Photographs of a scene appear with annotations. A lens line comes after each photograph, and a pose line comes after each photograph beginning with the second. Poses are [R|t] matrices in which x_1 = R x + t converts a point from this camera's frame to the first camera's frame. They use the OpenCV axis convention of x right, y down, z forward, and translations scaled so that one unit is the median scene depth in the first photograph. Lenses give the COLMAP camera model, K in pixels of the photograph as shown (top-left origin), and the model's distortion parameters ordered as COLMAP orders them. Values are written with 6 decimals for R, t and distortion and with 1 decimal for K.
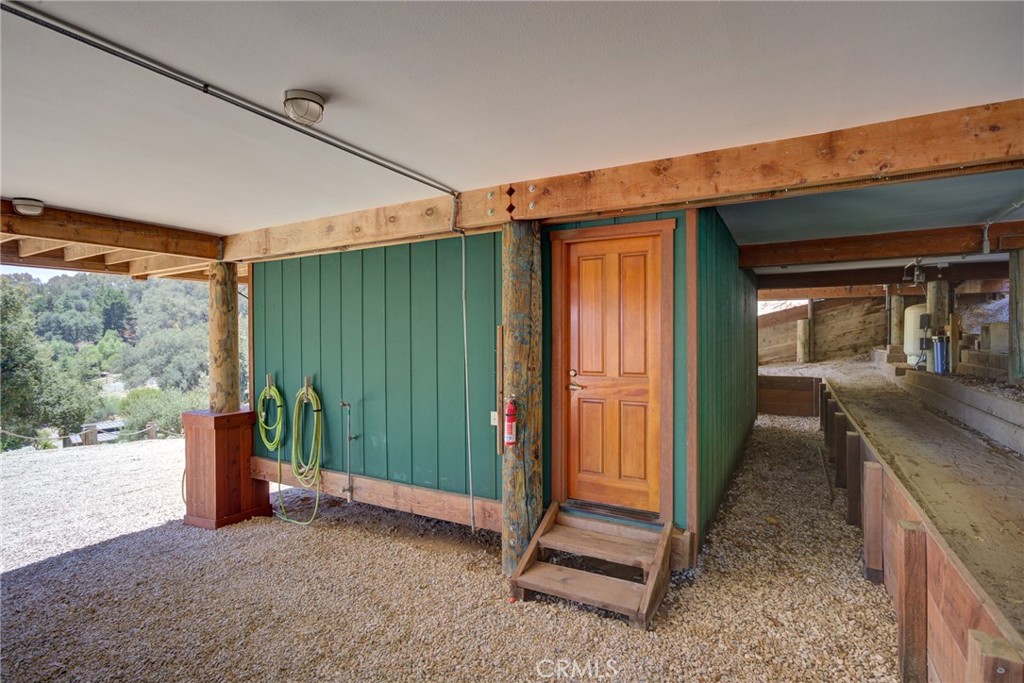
lens RADIAL K [[497.4, 0, 509.9], [0, 497.4, 336.3], [0, 0, 1]] dist [-0.009936, 0.002368]
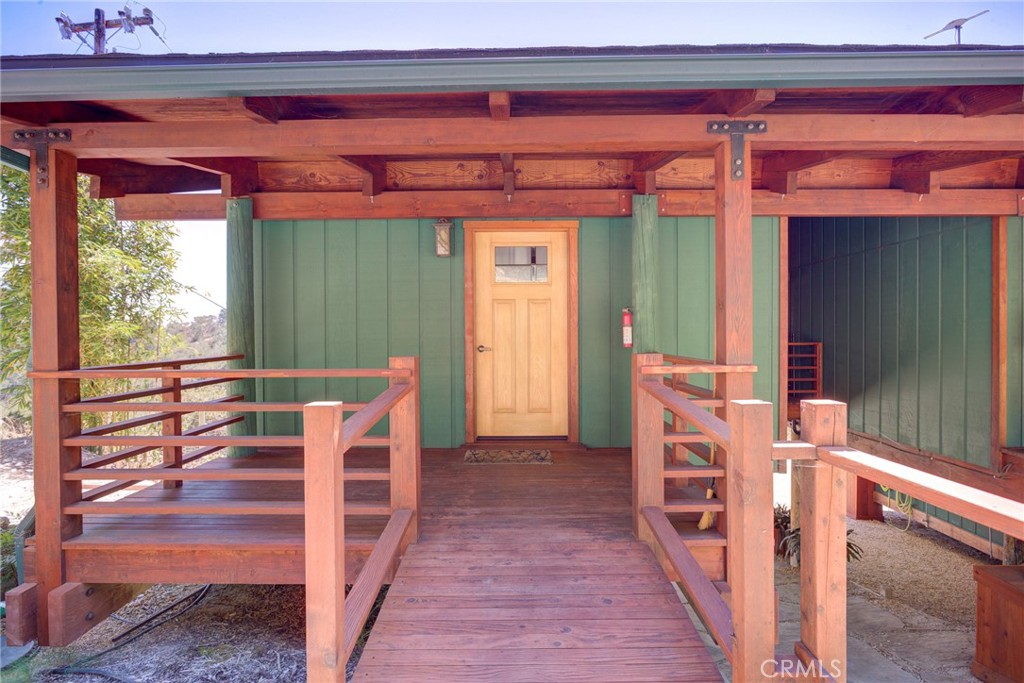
lens RADIAL K [[497.4, 0, 509.9], [0, 497.4, 336.3], [0, 0, 1]] dist [-0.009936, 0.002368]
pose [[0.472299, 0.004683, -0.881426, 0.647918], [0.000387, 0.999985, 0.005520, -0.461920], [0.881438, -0.002948, 0.472290, -1.465357]]
